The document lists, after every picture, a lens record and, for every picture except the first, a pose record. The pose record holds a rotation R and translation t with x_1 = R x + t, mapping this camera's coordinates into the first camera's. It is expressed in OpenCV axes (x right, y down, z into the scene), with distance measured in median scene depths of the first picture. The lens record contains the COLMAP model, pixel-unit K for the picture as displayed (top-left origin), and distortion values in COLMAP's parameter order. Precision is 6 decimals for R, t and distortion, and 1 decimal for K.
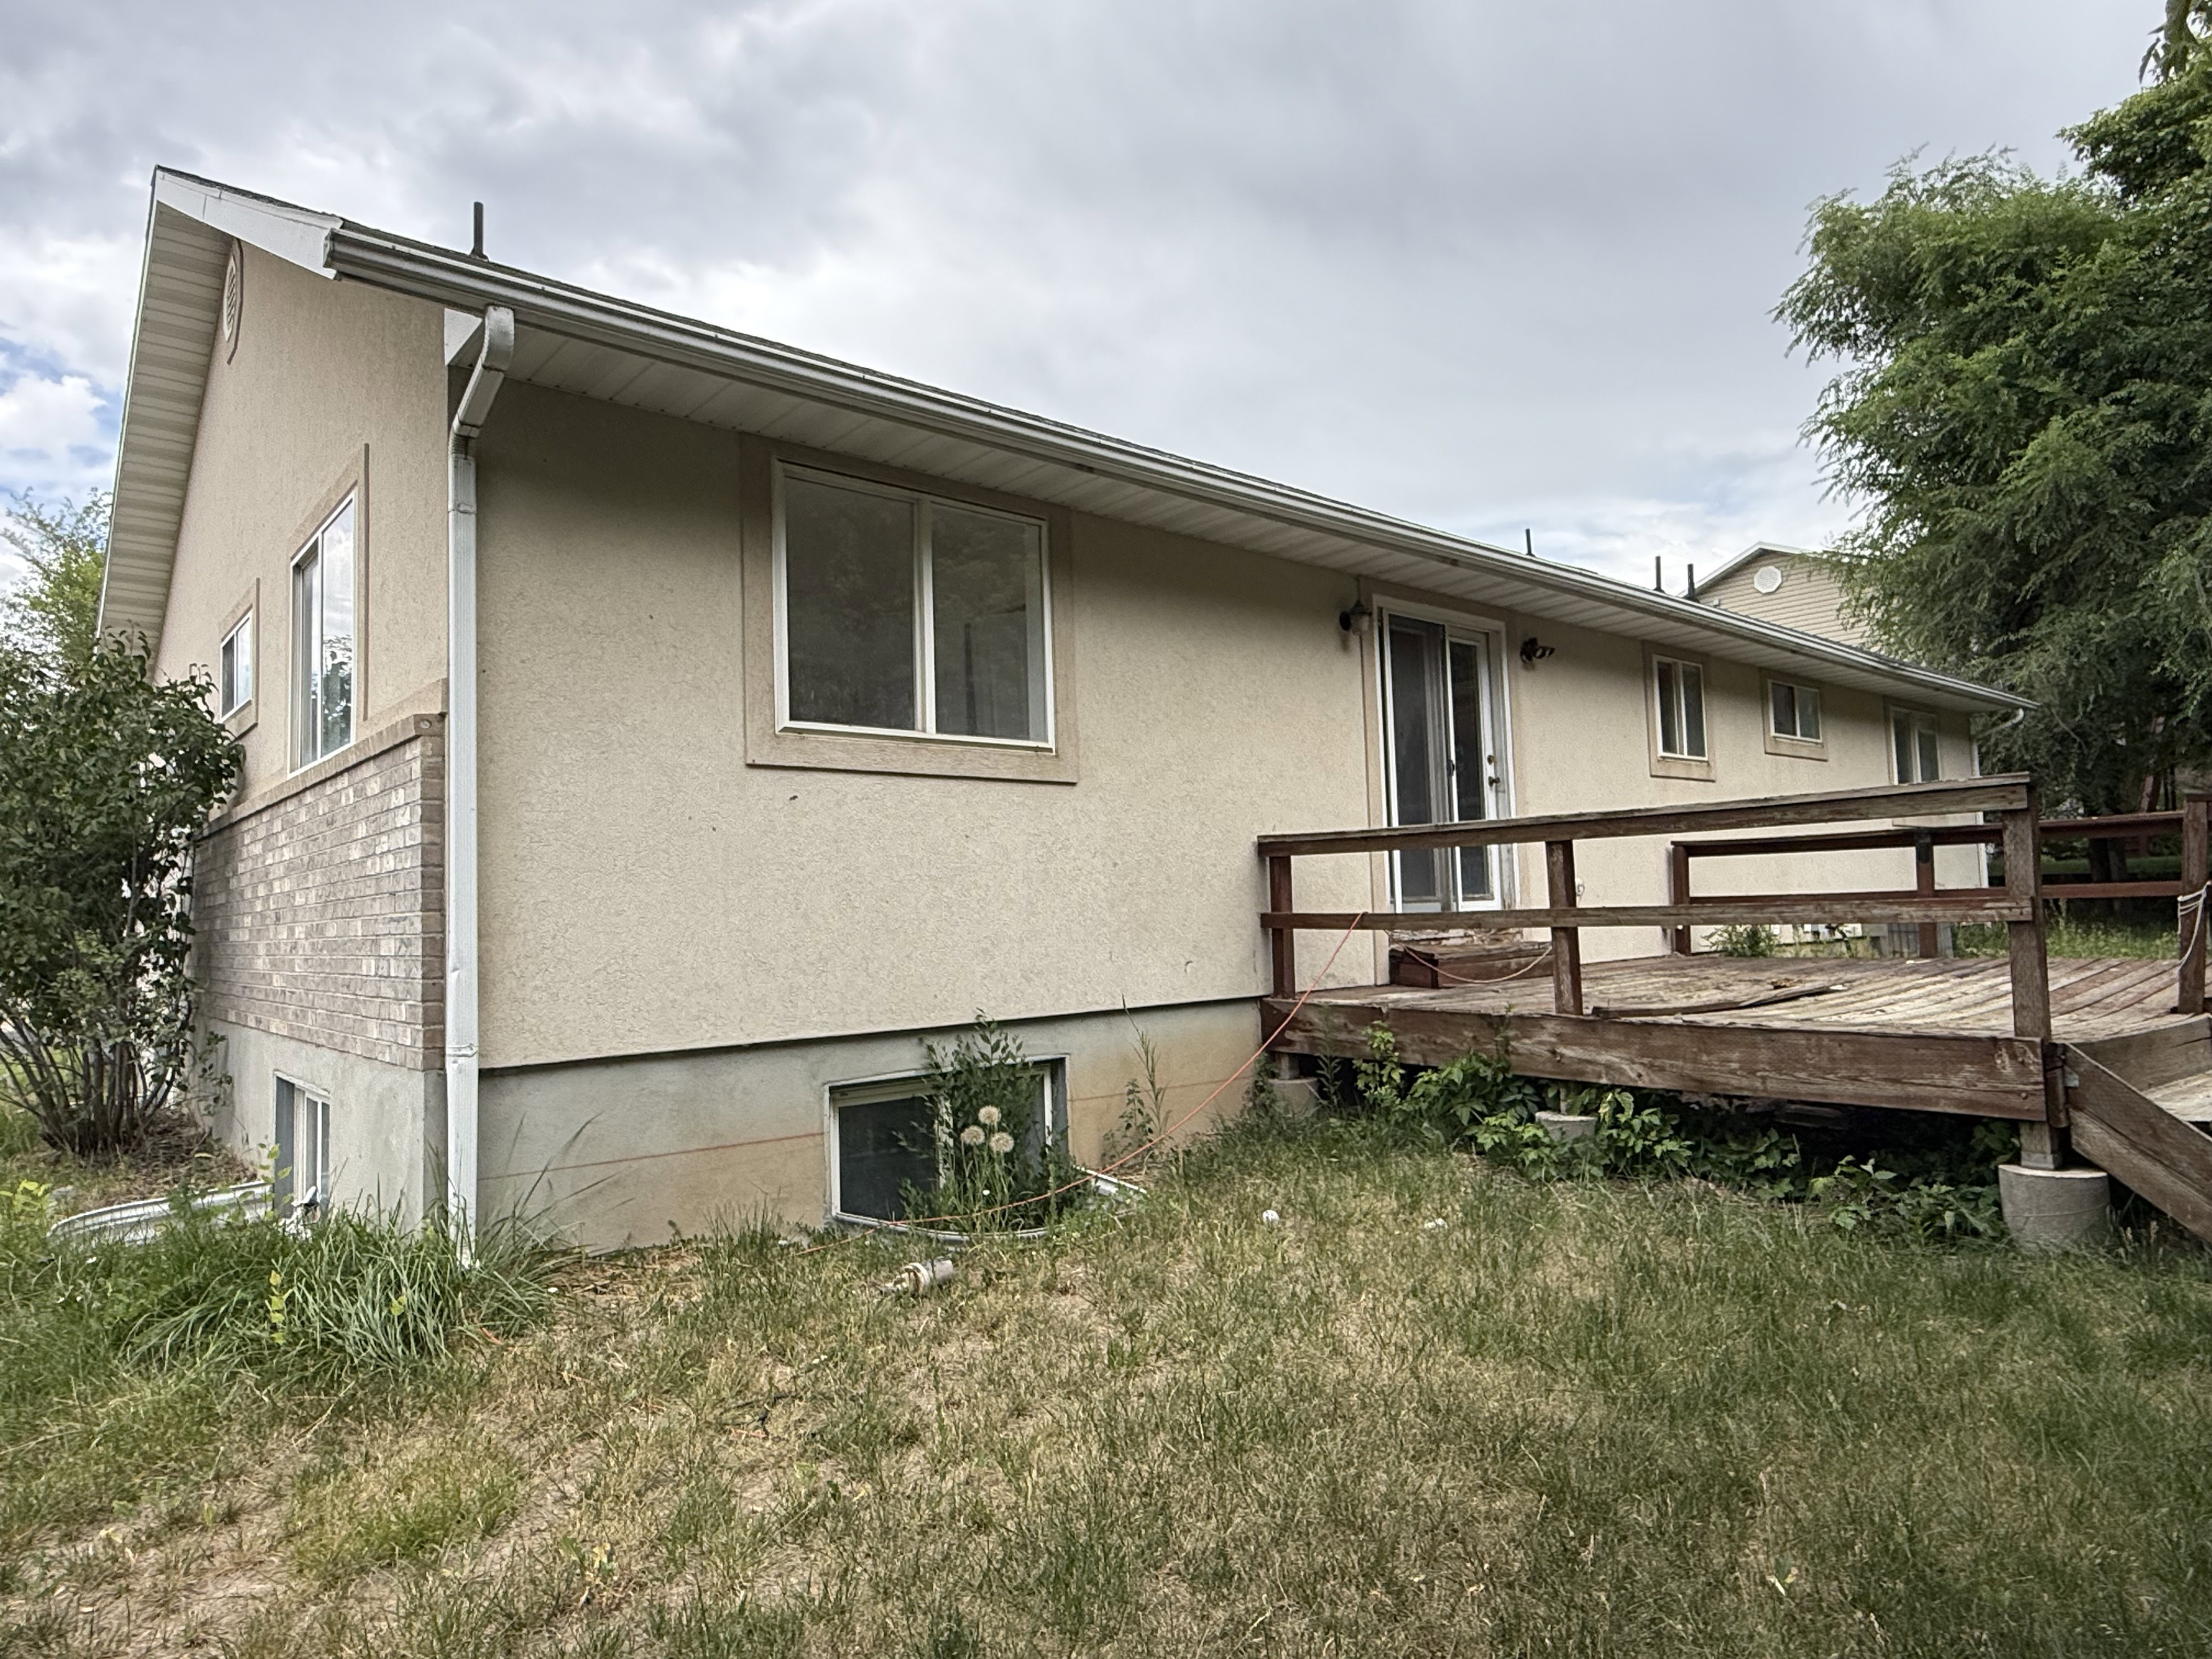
lens RADIAL K [[1314.7, 0, 1106.0], [0, 1314.7, 829.5], [0, 0, 1]] dist [0.033299, 0.000182]
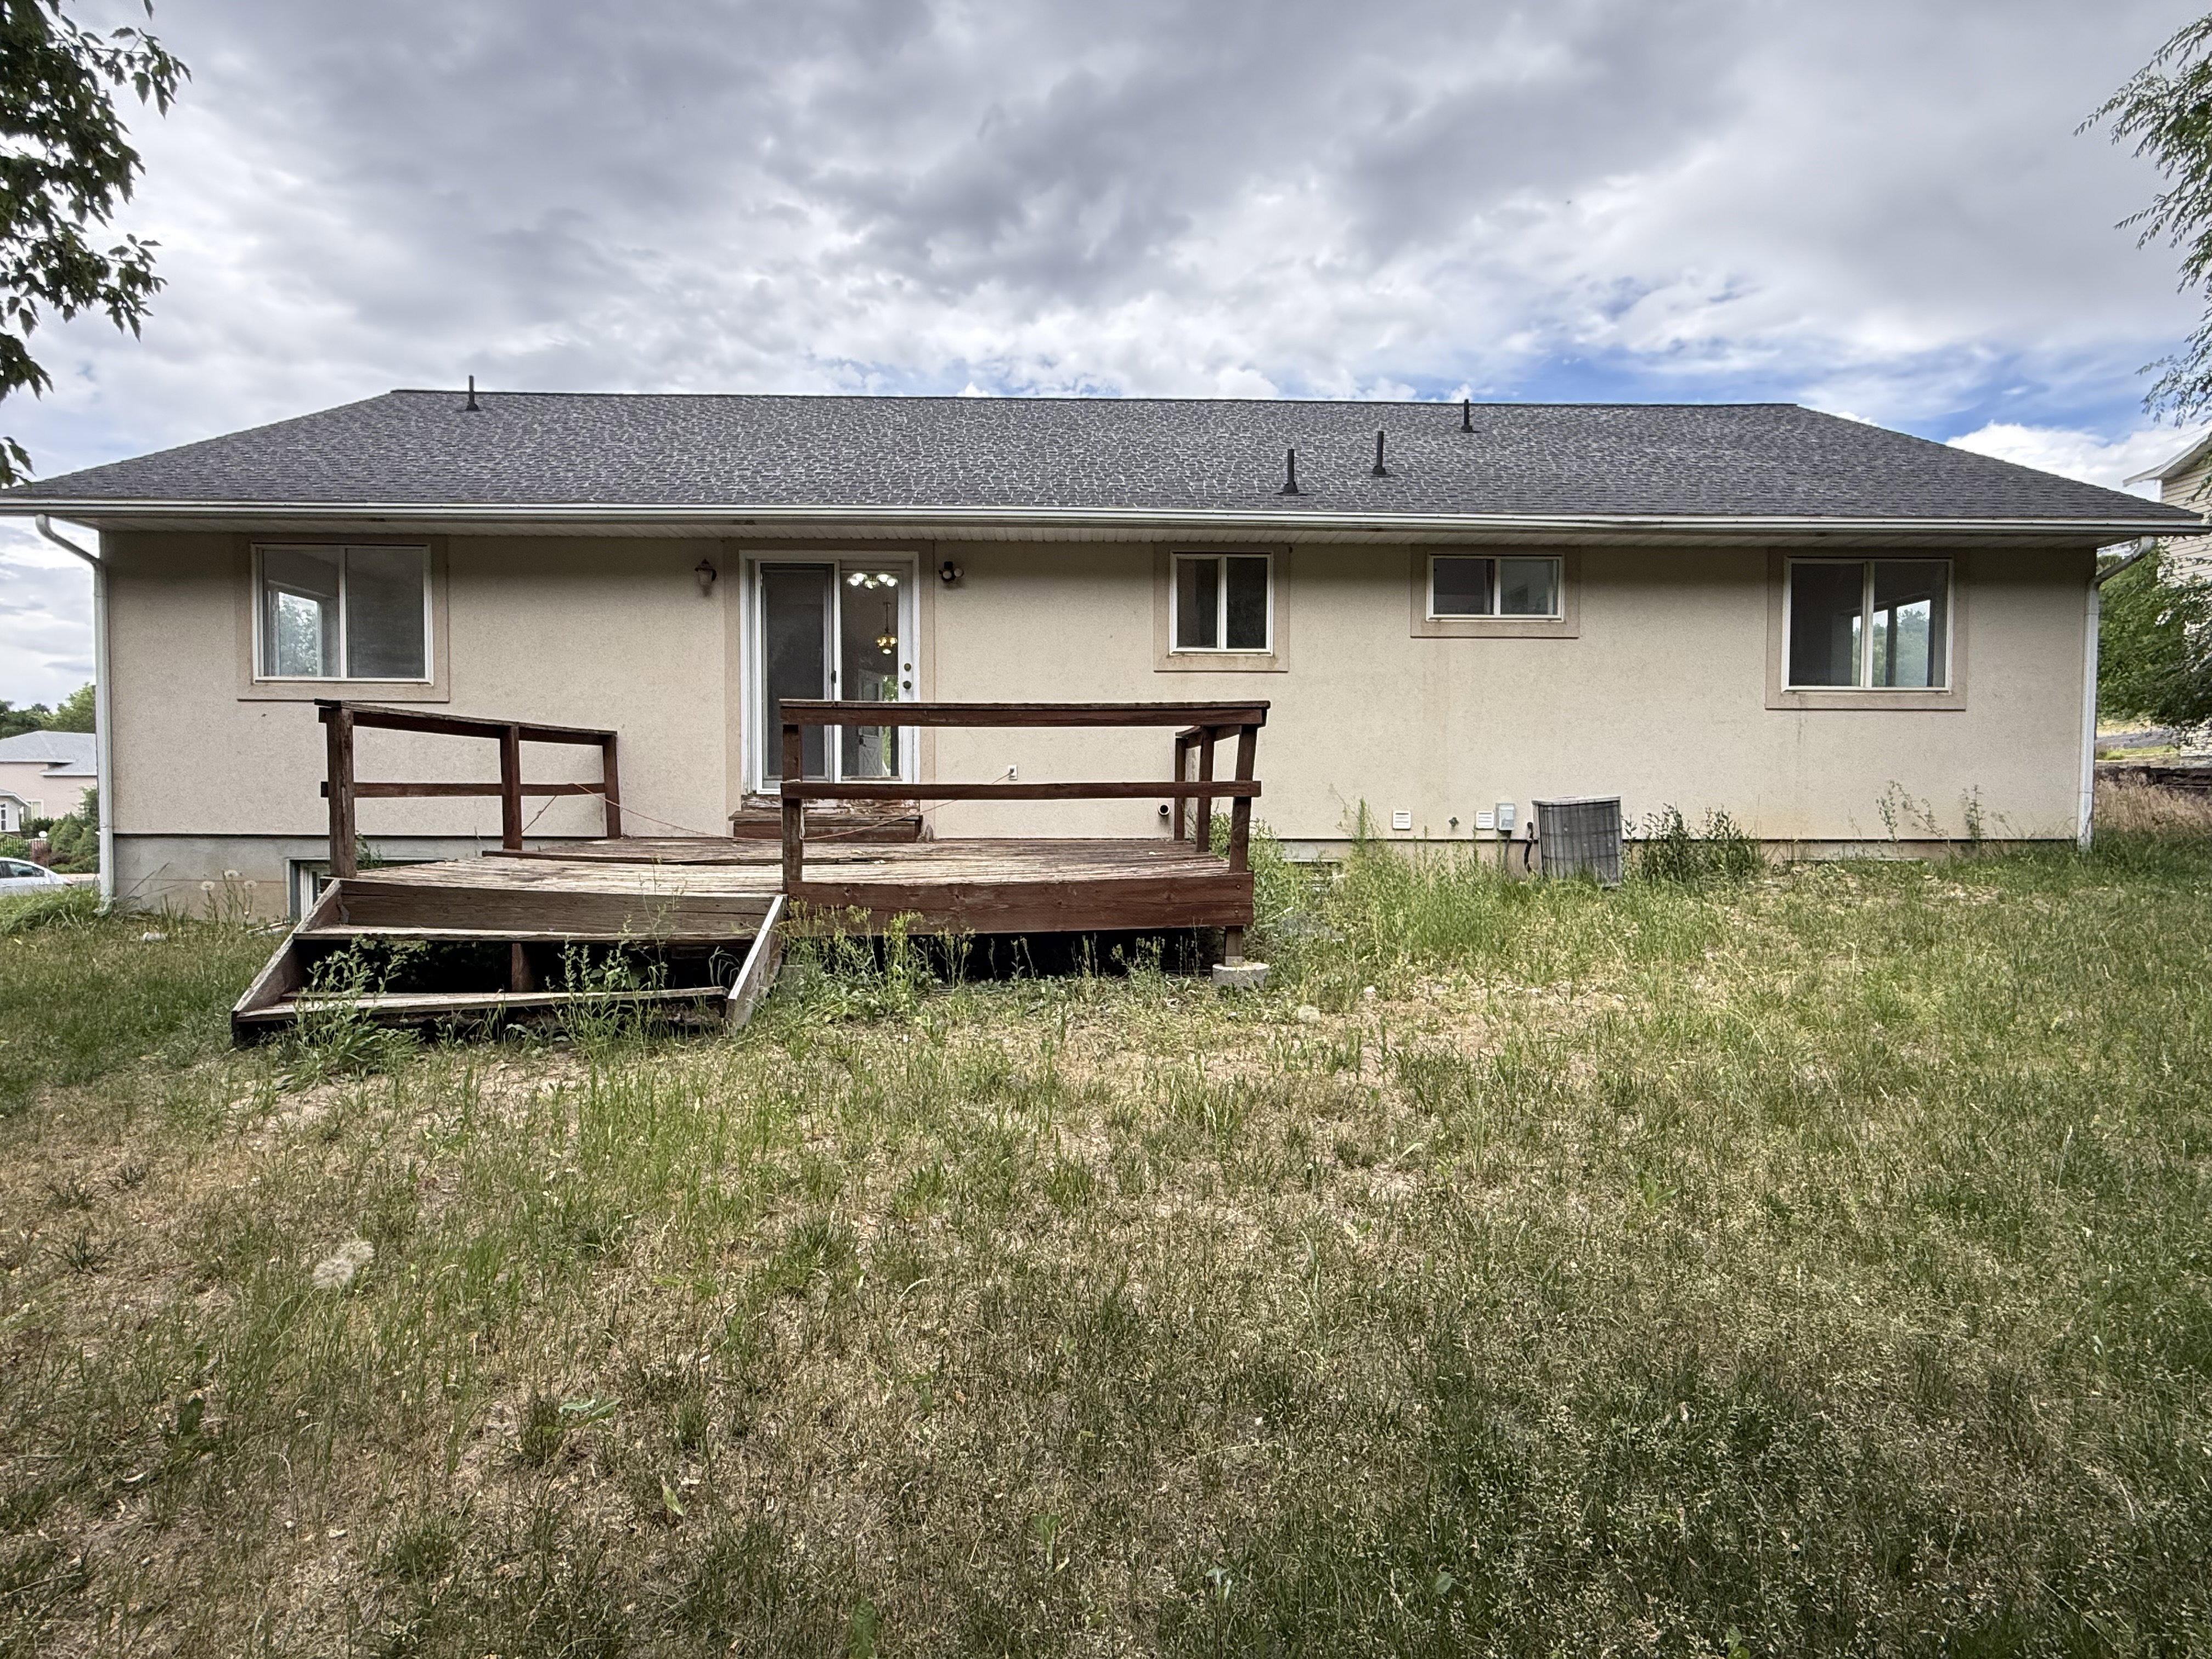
lens RADIAL K [[1080.0, 0, 1106.3], [0, 1080.0, 810.1], [0, 0, 1]] dist [-0.002134, -0.000302]
pose [[0.777566, 0.056141, -0.626290, 1.208518], [0.011099, 0.994626, 0.102938, -0.023542], [0.628703, -0.086993, 0.772764, 0.355805]]
